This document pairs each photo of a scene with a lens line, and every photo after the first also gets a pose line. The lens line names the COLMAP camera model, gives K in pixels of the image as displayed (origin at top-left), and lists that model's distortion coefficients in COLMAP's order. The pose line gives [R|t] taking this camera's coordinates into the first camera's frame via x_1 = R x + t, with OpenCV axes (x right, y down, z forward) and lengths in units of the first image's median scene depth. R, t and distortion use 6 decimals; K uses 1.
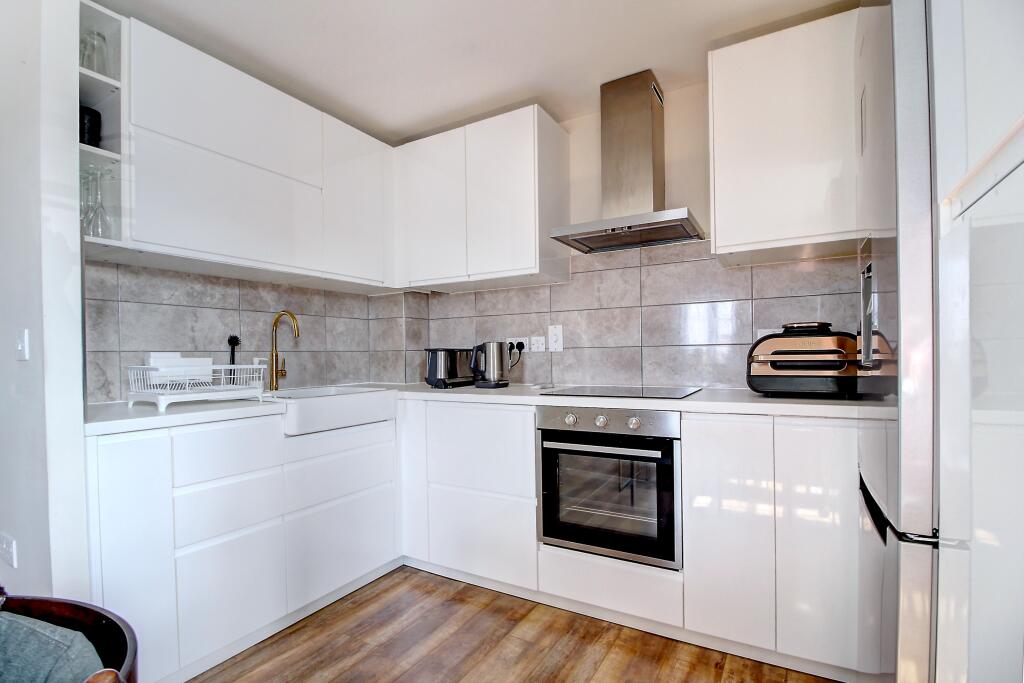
lens RADIAL K [[487.0, 0, 512.1], [0, 487.0, 357.4], [0, 0, 1]] dist [-0.001018, -0.000145]
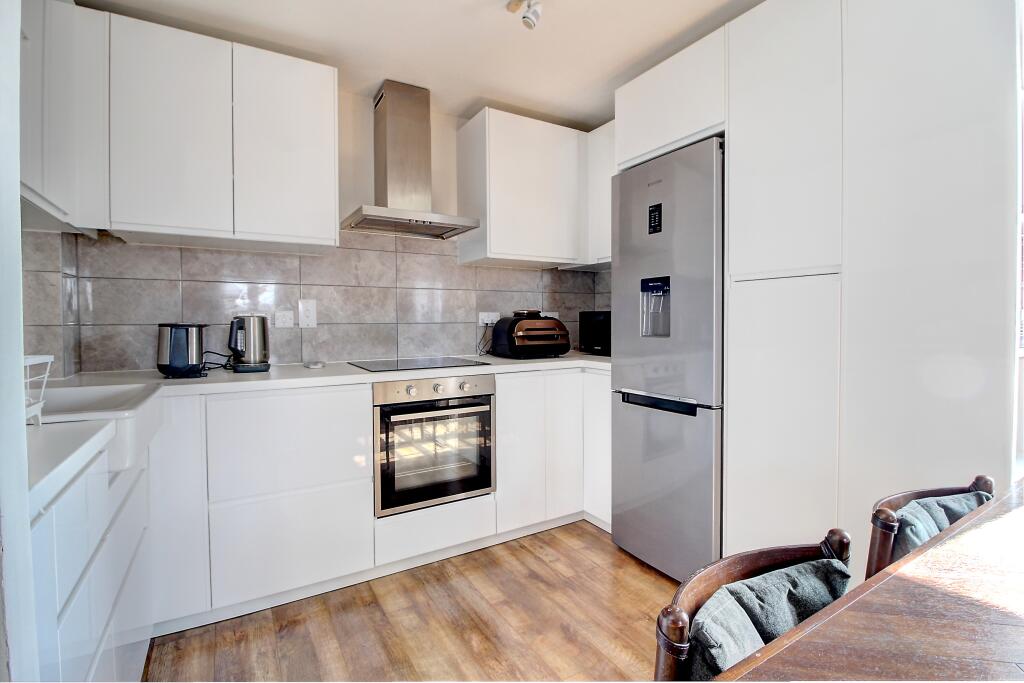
lens RADIAL K [[475.5, 0, 512.1], [0, 475.5, 332.4], [0, 0, 1]] dist [-0.000433, -0.000425]
pose [[0.483096, -0.006560, 0.875543, -0.558484], [0.004482, 0.999977, 0.005019, -0.006197], [-0.875556, 0.001500, 0.483115, 0.234919]]
